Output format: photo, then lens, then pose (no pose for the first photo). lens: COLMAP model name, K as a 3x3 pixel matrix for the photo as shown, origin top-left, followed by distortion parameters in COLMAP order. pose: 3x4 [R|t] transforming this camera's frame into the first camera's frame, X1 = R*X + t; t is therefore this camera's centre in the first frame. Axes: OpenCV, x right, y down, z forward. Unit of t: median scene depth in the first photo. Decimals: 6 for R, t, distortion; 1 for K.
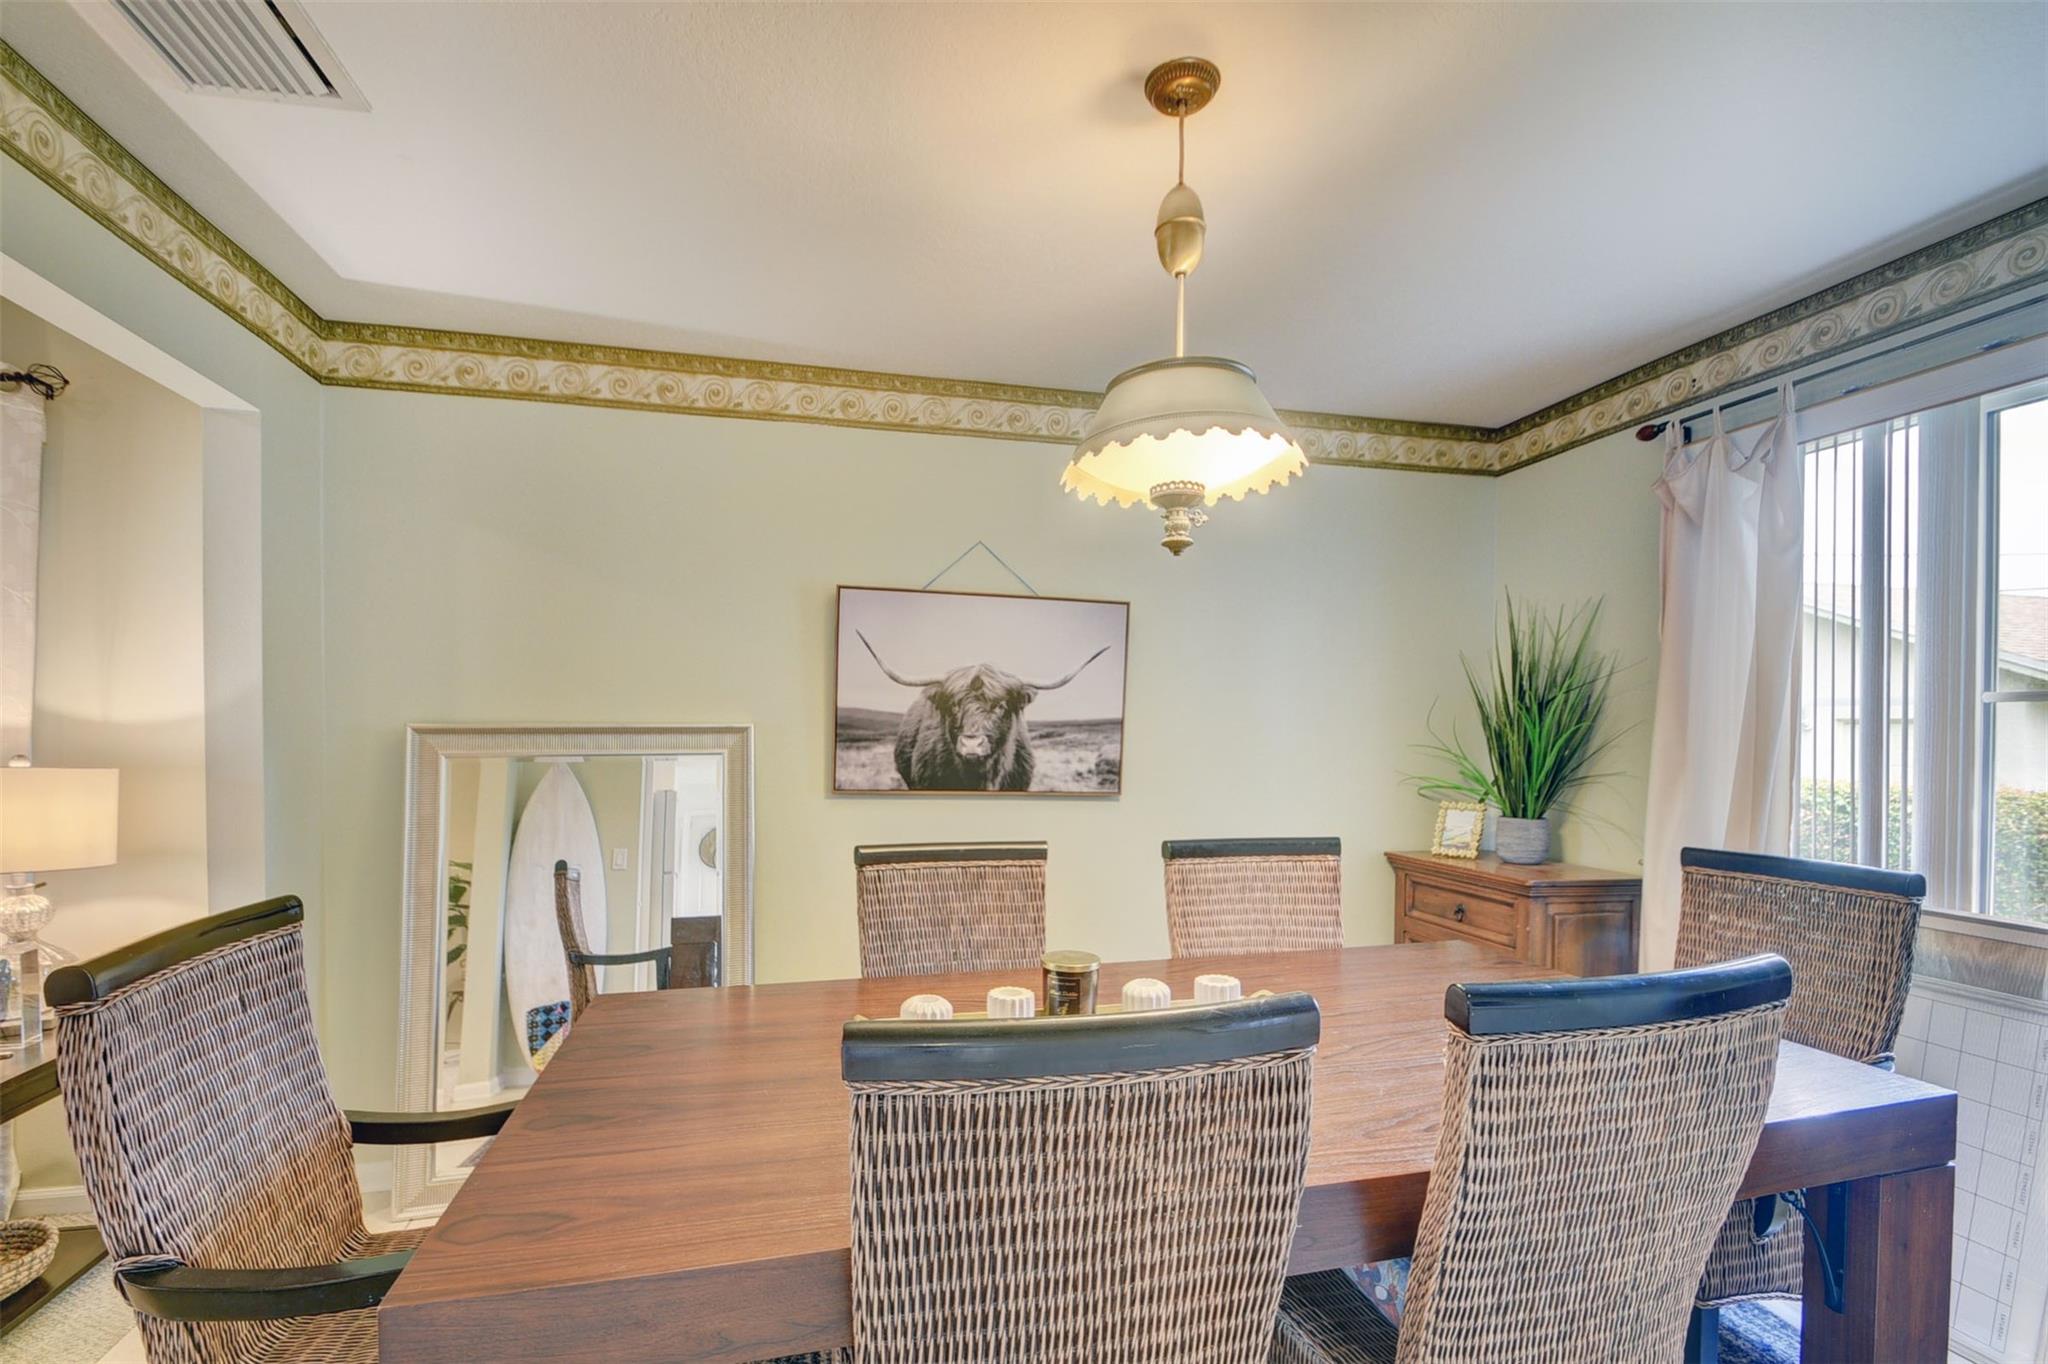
lens RADIAL K [[916.7, 0, 1003.7], [0, 916.7, 740.5], [0, 0, 1]] dist [0.008771, -0.001005]
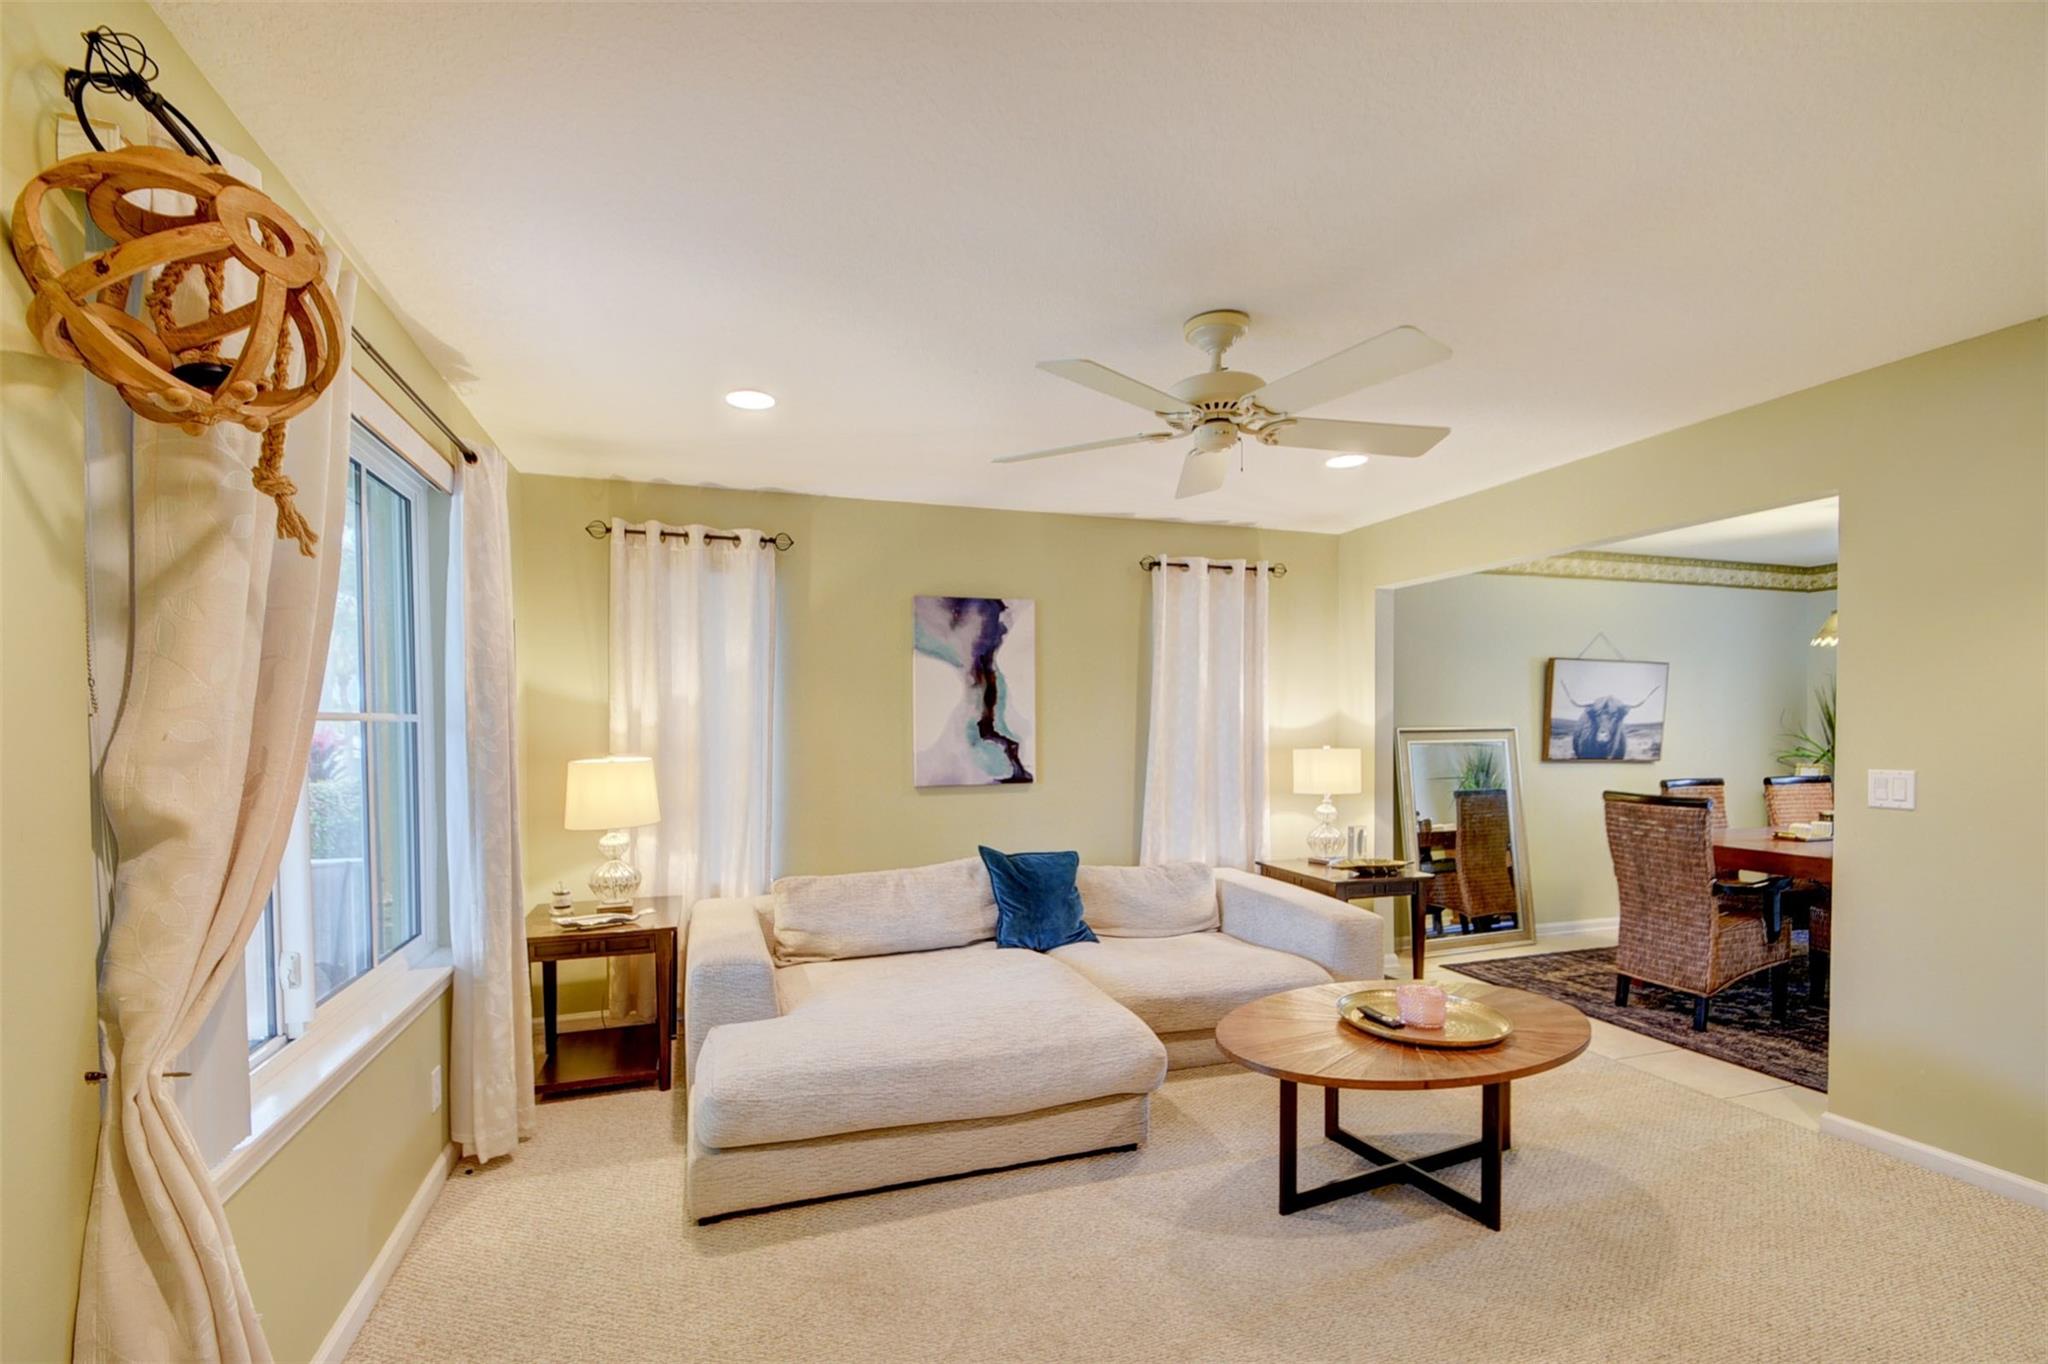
lens RADIAL K [[916.7, 0, 1003.7], [0, 916.7, 740.5], [0, 0, 1]] dist [0.008771, -0.001005]
pose [[0.995897, -0.008775, 0.090063, -1.507330], [0.008300, 0.999950, 0.005644, -0.008091], [-0.090108, -0.004873, 0.995920, -0.867520]]
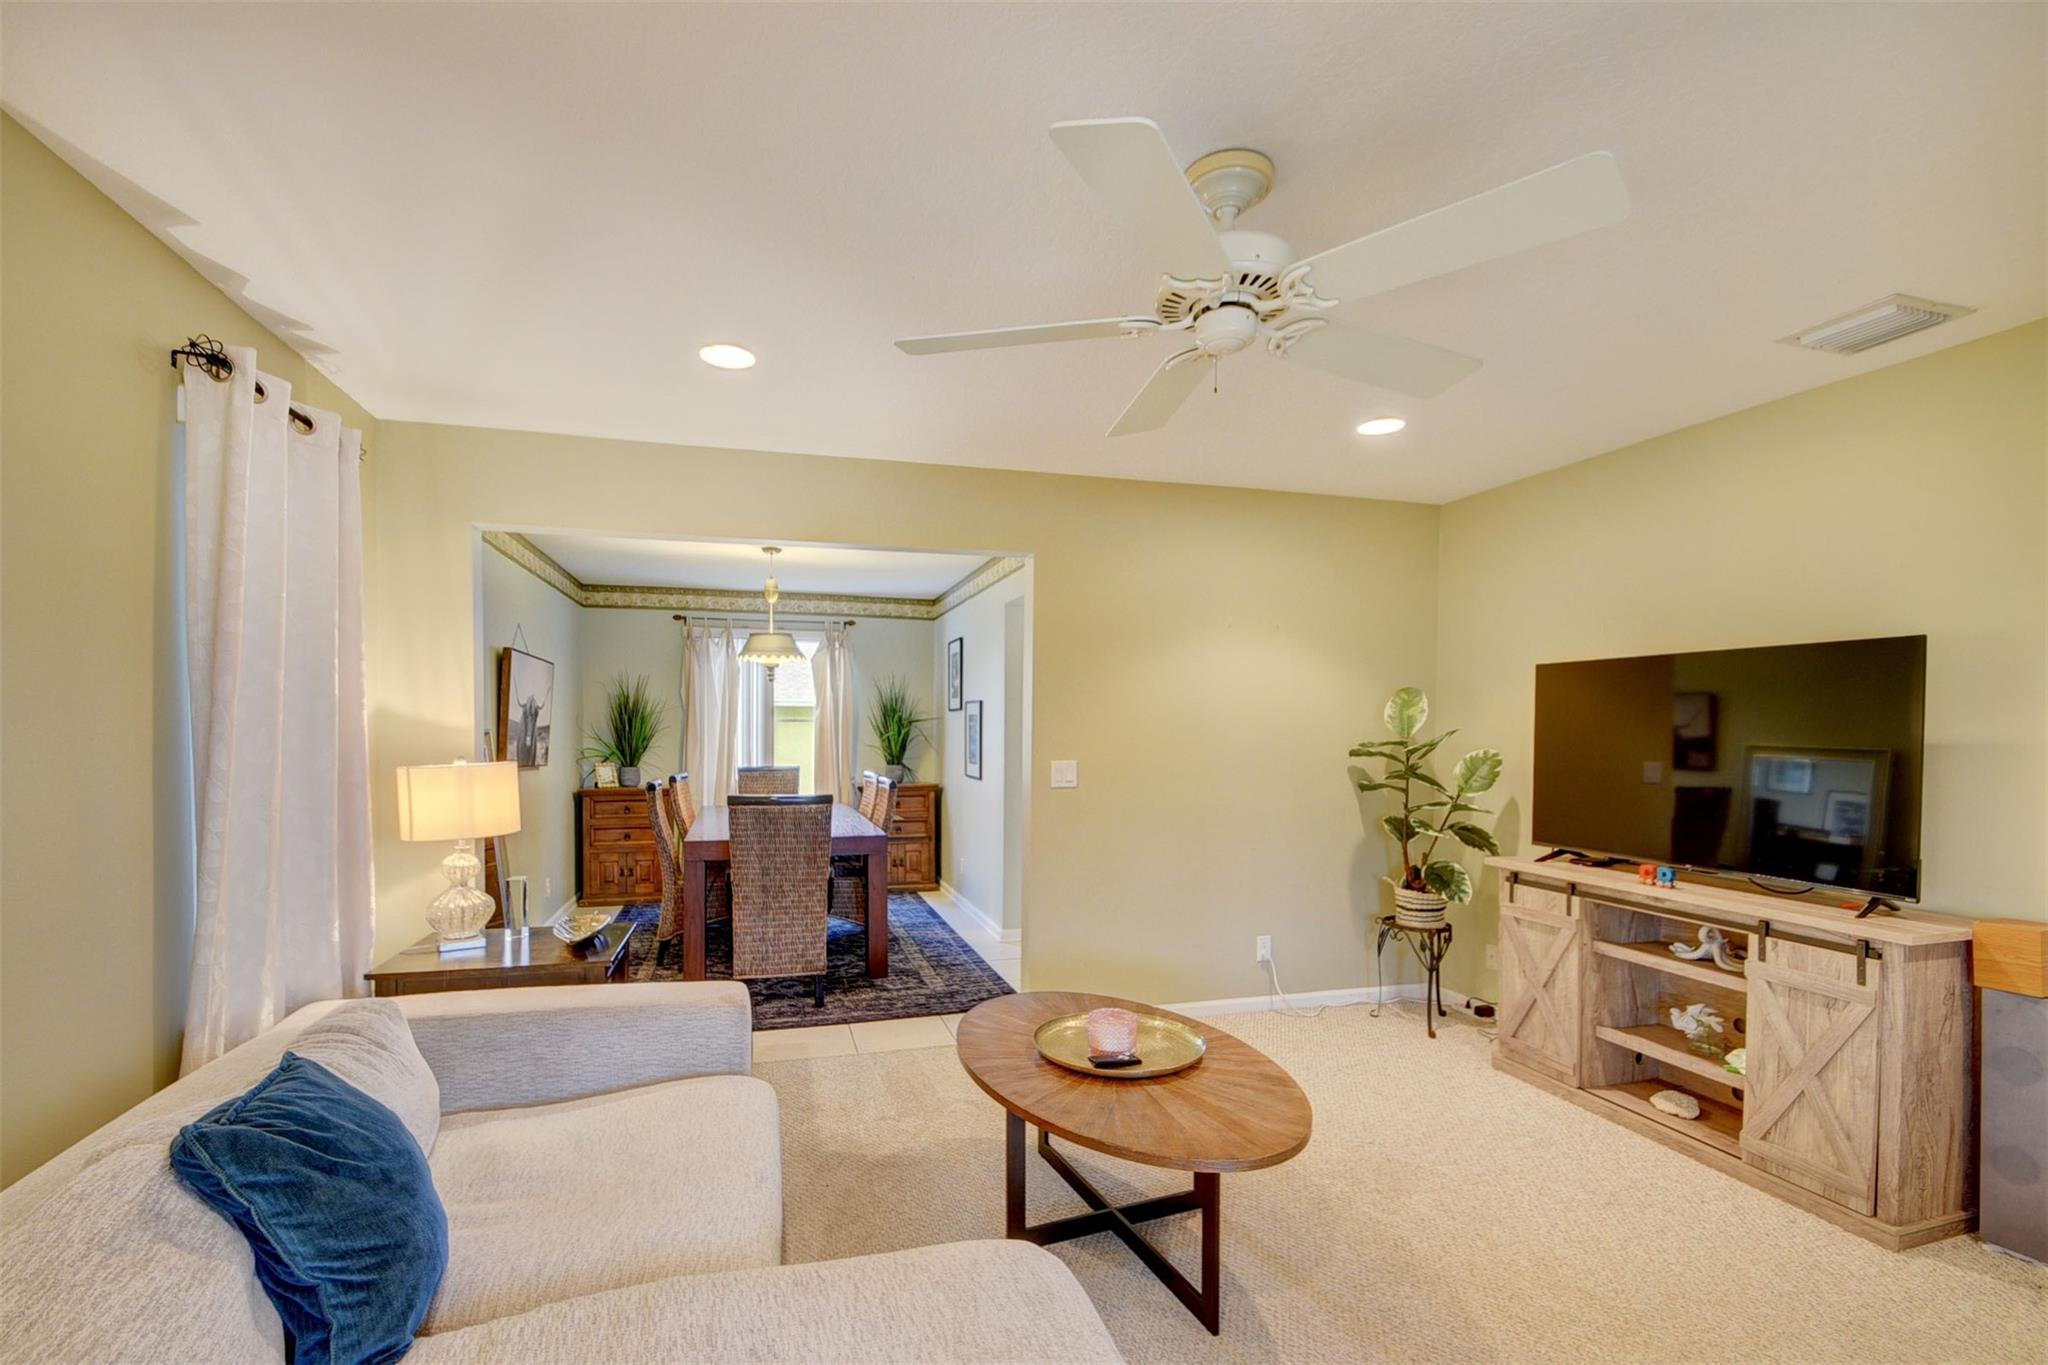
lens RADIAL K [[916.7, 0, 1003.7], [0, 916.7, 741.0], [0, 0, 1]] dist [0.008771, -0.001005]
pose [[-0.043762, -0.021856, 0.998803, -1.856225], [0.009753, 0.999704, 0.022303, -0.024485], [-0.998994, 0.010717, -0.043536, 0.157896]]
